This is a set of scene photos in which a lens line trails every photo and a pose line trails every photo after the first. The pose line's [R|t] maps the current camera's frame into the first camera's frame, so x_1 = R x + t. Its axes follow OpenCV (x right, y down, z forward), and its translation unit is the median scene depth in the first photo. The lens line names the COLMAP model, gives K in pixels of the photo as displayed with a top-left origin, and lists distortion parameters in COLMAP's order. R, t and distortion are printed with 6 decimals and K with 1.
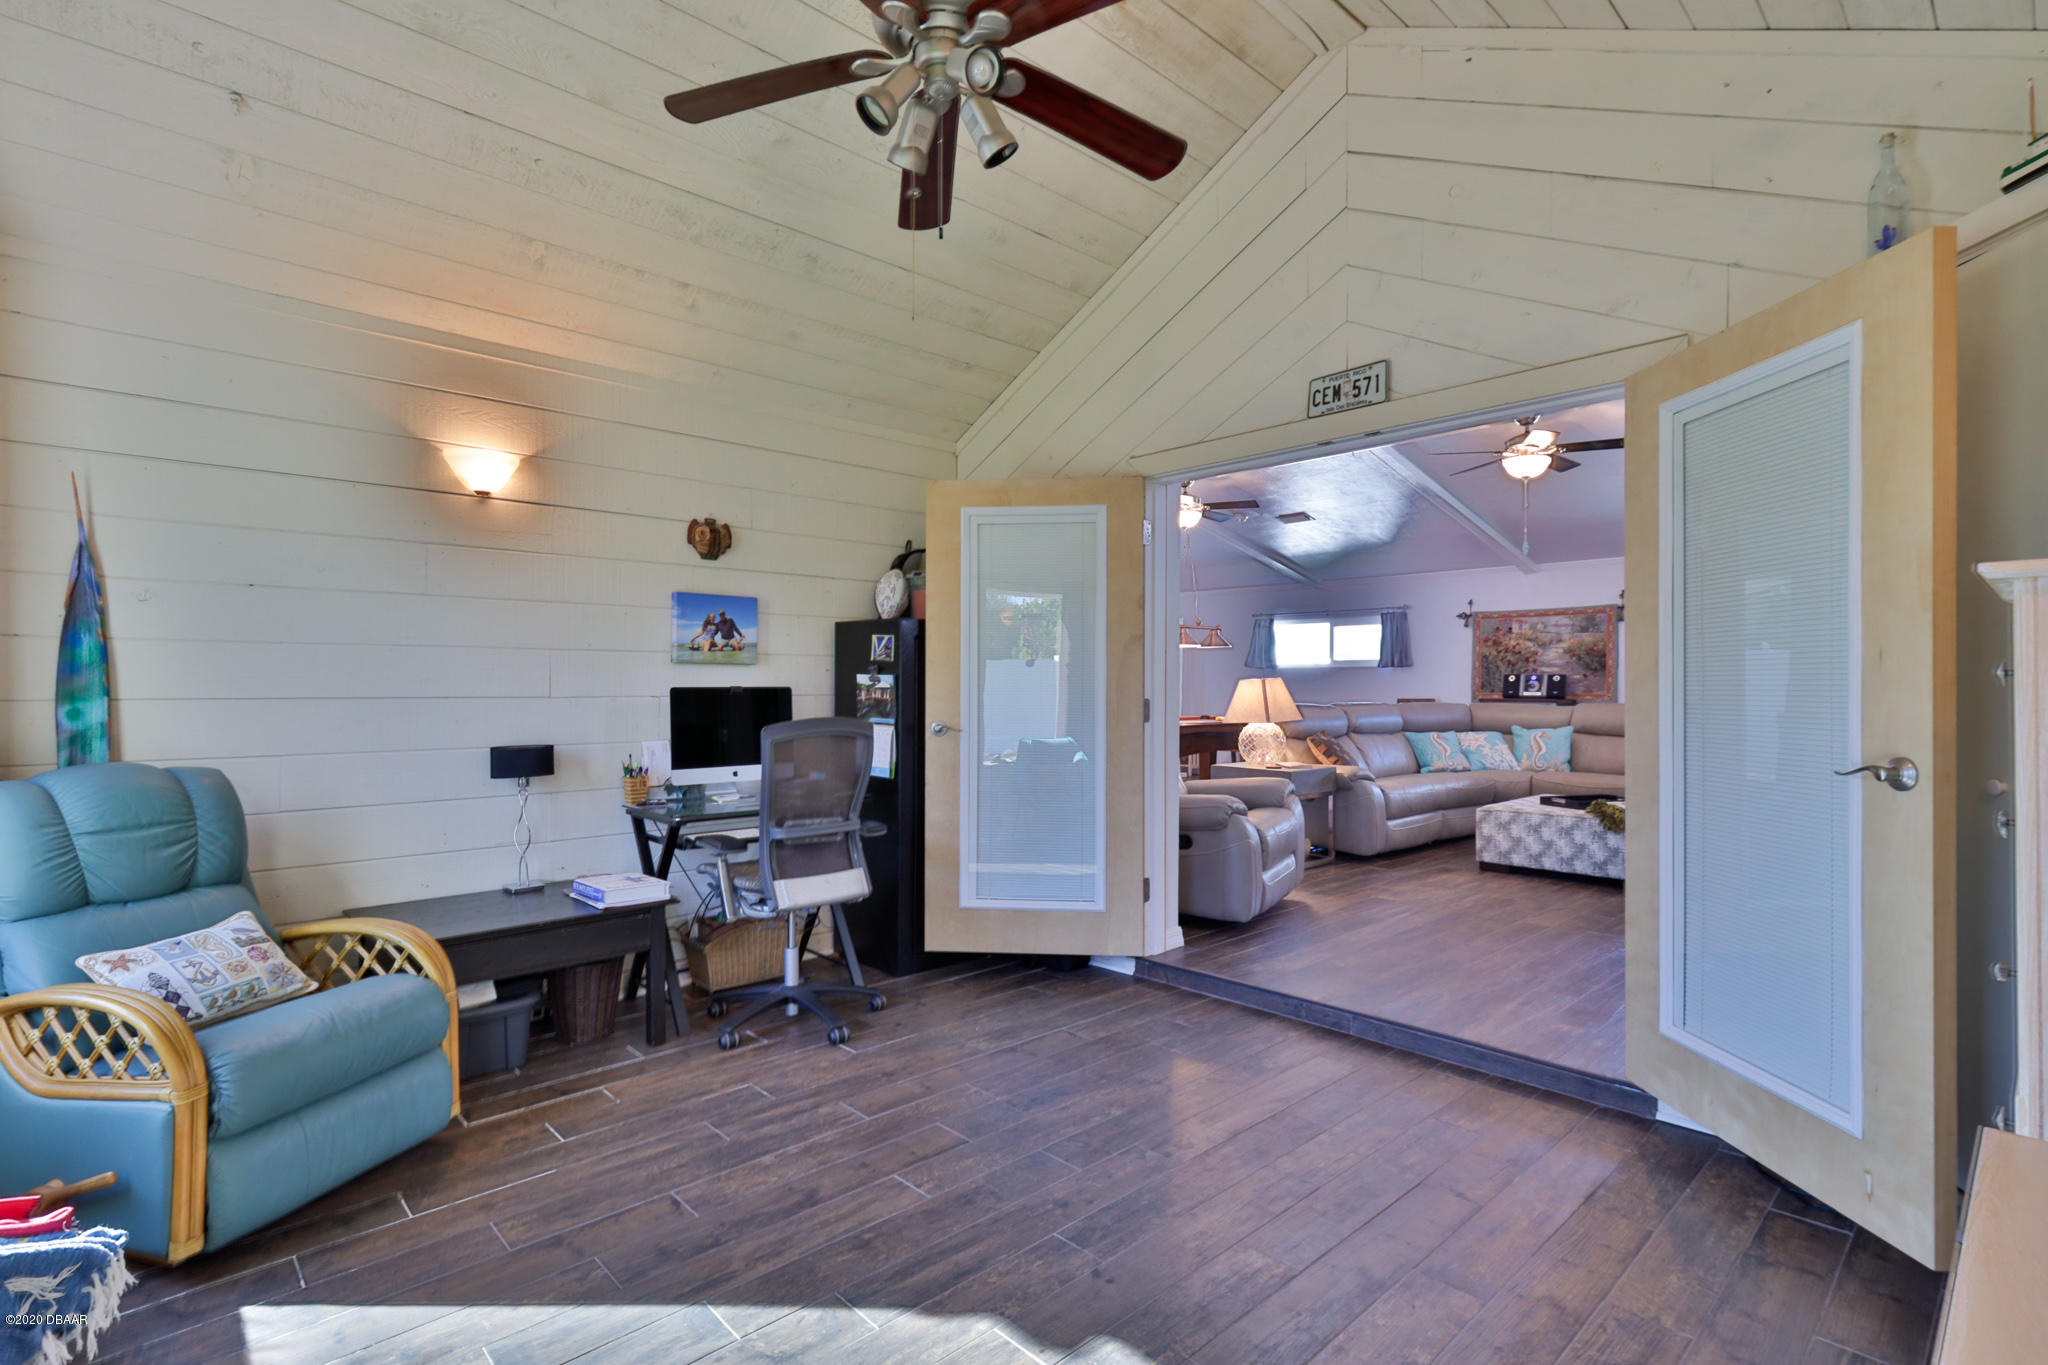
lens RADIAL K [[987.1, 0, 1024.0], [0, 987.1, 682.5], [0, 0, 1]] dist [0.003121, 0.000427]
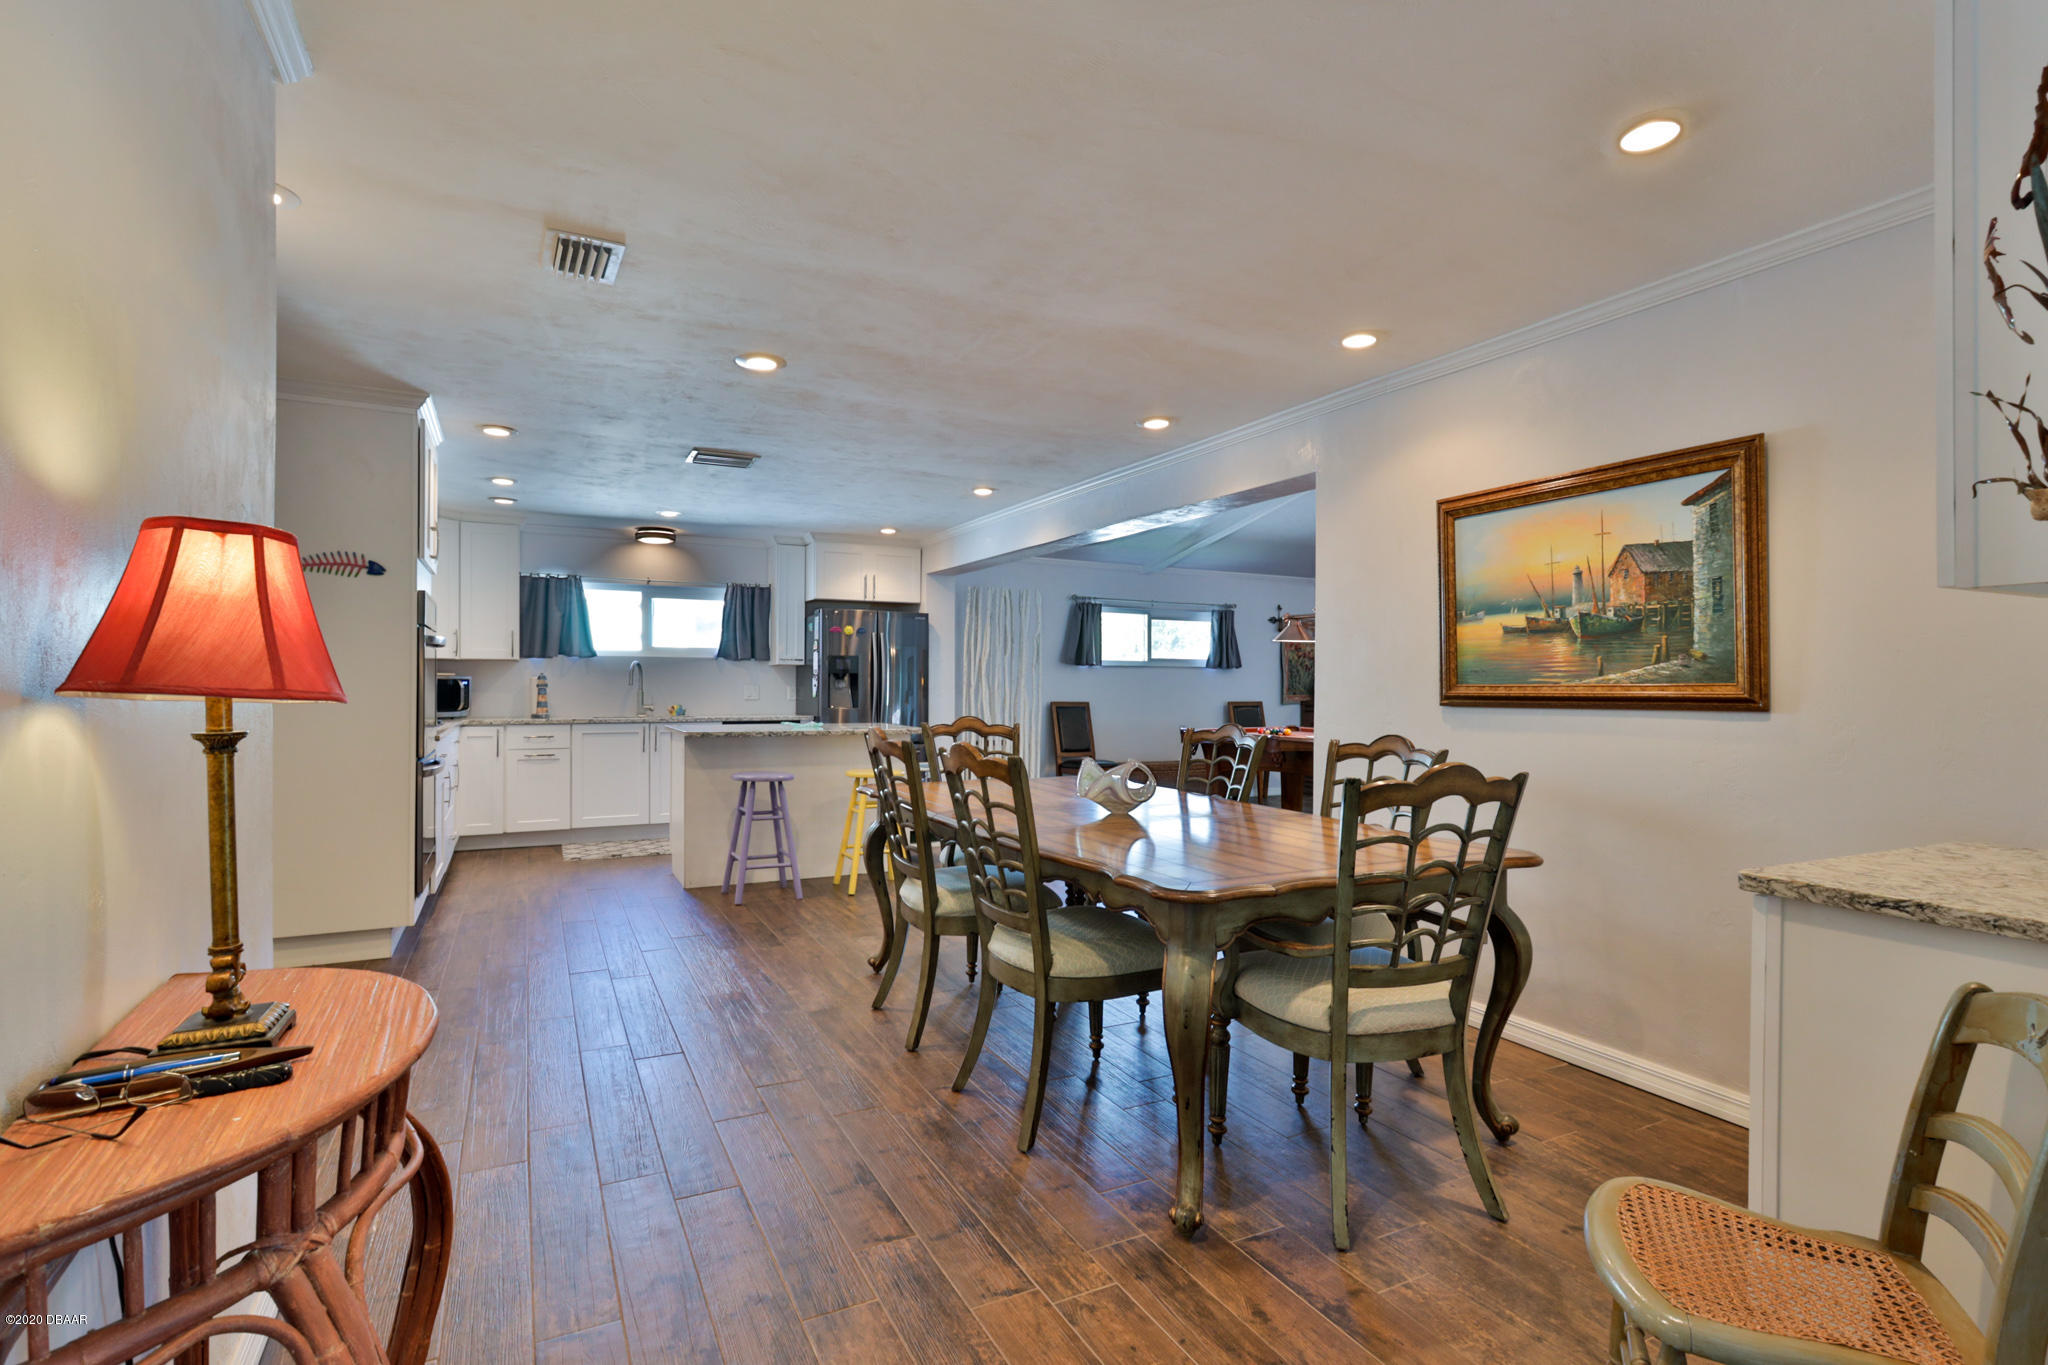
lens RADIAL K [[987.1, 0, 1024.0], [0, 987.1, 682.5], [0, 0, 1]] dist [0.003121, 0.000427]
pose [[0.274849, 0.001024, 0.961487, -0.674382], [-0.011241, 0.999935, 0.002148, -0.002234], [-0.961422, -0.011398, 0.274842, 1.065224]]
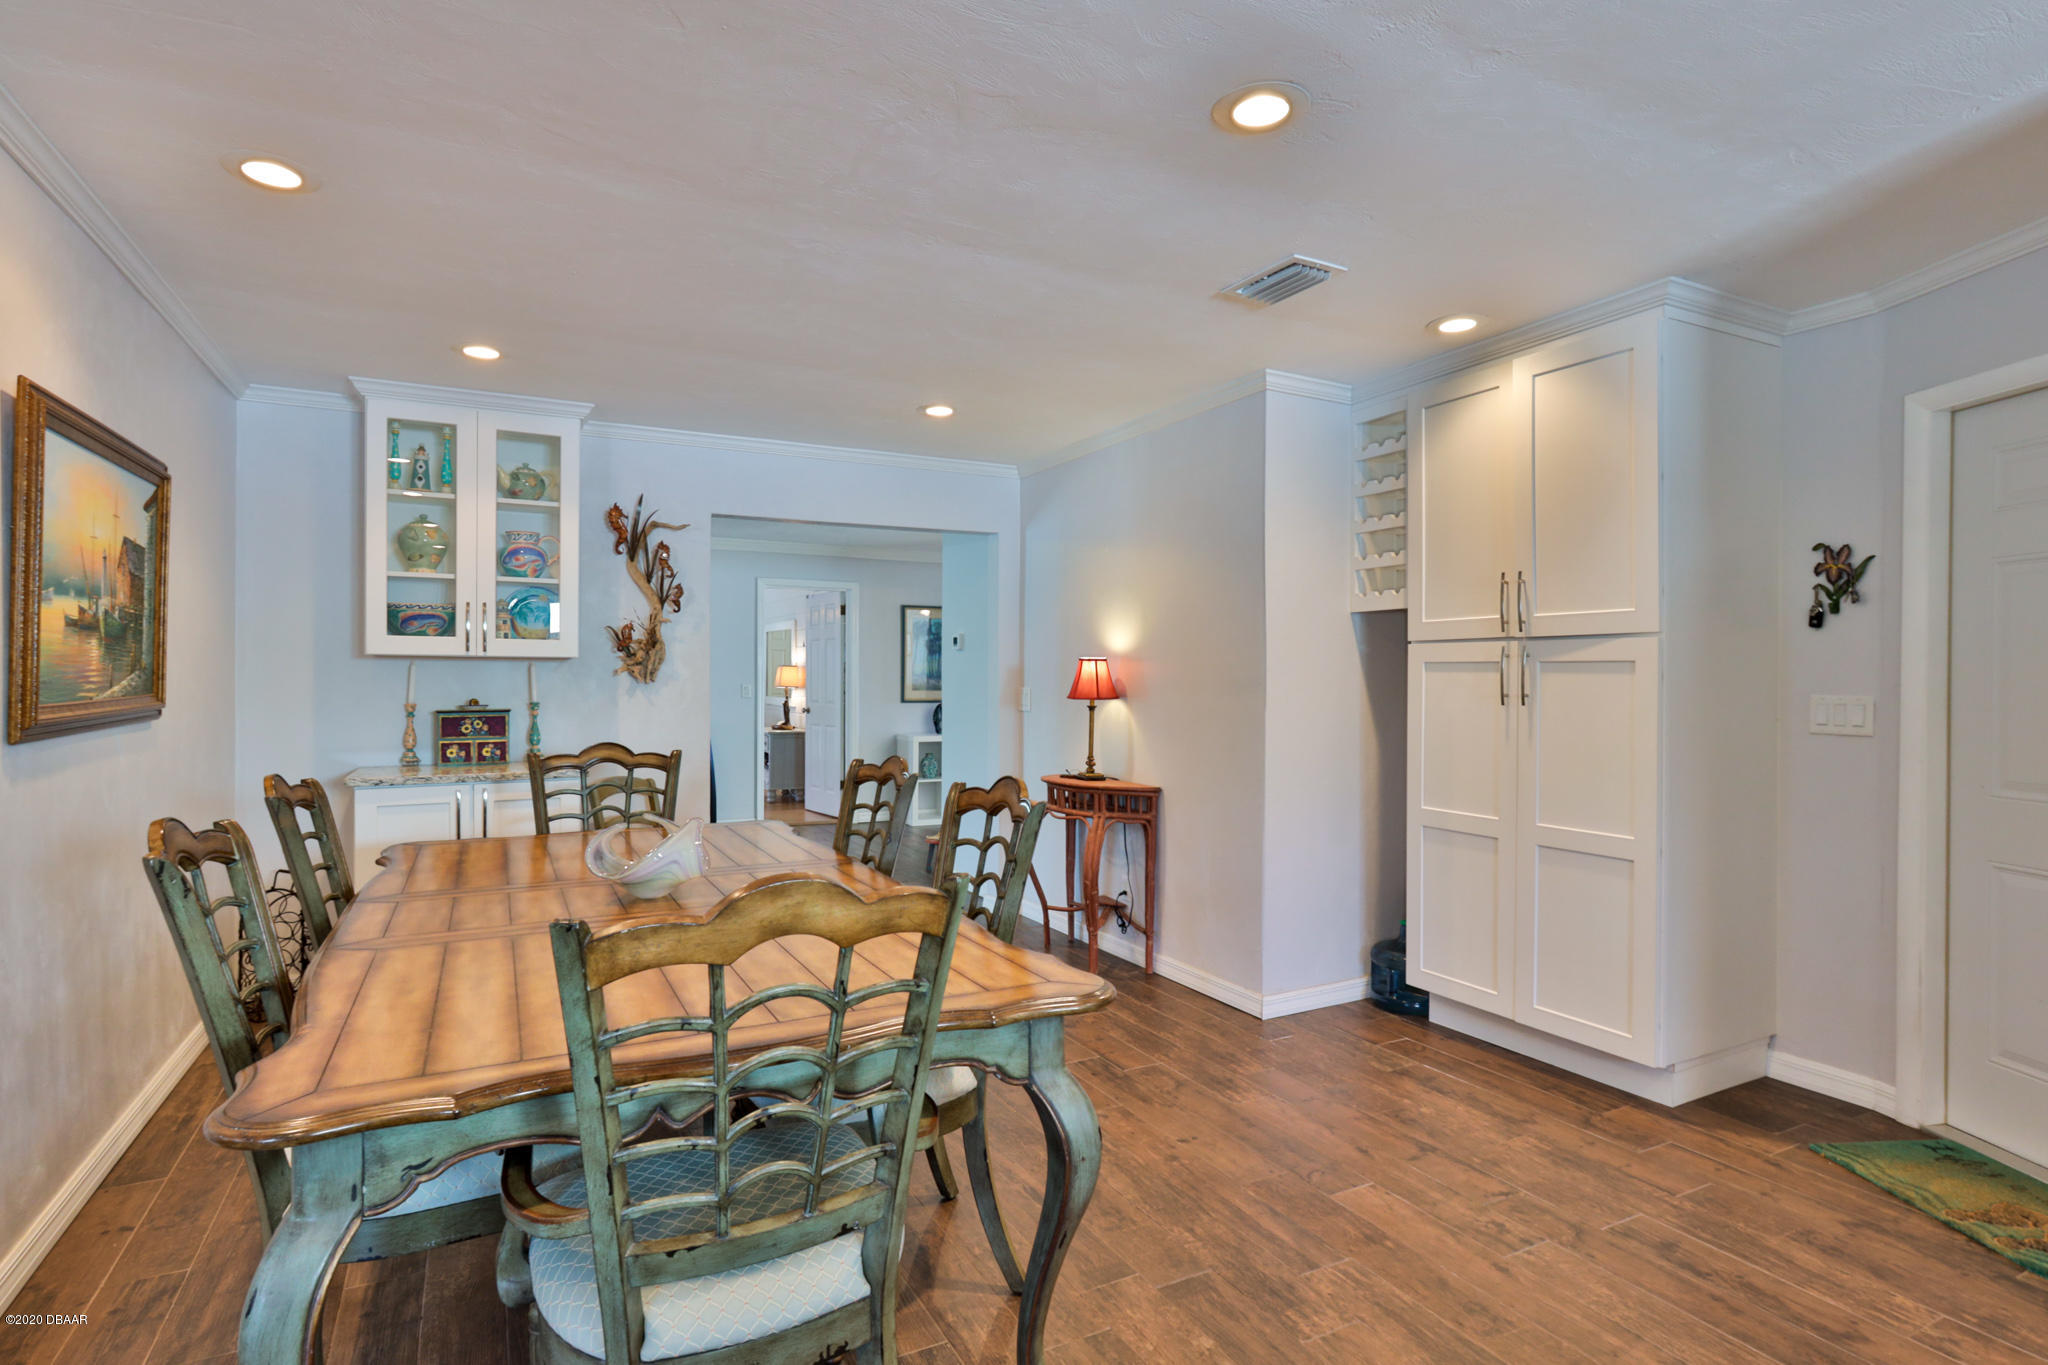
lens RADIAL K [[1020.5, 0, 1024.0], [0, 1020.5, 682.5], [0, 0, 1]] dist [-0.003913, -0.000362]
pose [[-0.265351, 0.003205, -0.964146, -0.114474], [-0.000926, 0.999993, 0.003579, -0.008465], [0.964151, 0.001842, -0.265347, 1.280264]]
